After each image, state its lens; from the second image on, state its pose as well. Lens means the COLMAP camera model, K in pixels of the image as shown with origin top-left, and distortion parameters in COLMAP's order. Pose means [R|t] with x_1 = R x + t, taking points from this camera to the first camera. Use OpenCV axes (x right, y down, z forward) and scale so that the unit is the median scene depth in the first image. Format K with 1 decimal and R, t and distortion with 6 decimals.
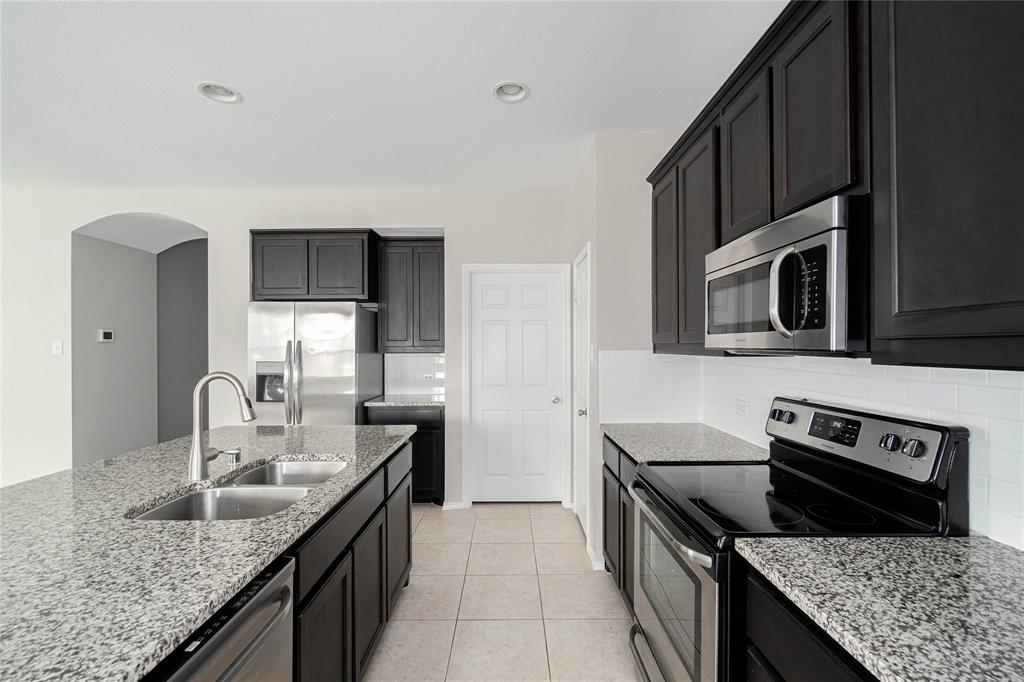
lens RADIAL K [[432.6, 0, 512.0], [0, 432.6, 341.0], [0, 0, 1]] dist [0.001353, 0.000183]
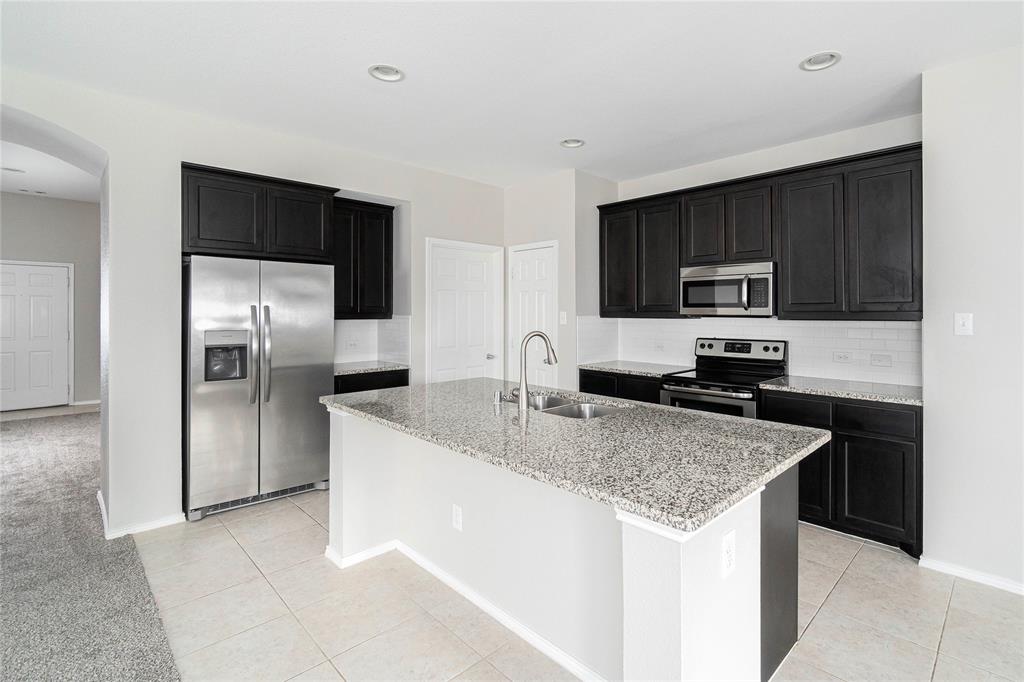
lens RADIAL K [[484.1, 0, 514.5], [0, 484.1, 313.9], [0, 0, 1]] dist [-0.001265, -0.000151]
pose [[0.728173, 0.001006, 0.685392, -1.747609], [-0.011616, 0.999873, 0.010873, -0.002252], [-0.685295, -0.015879, 0.728093, -0.103792]]
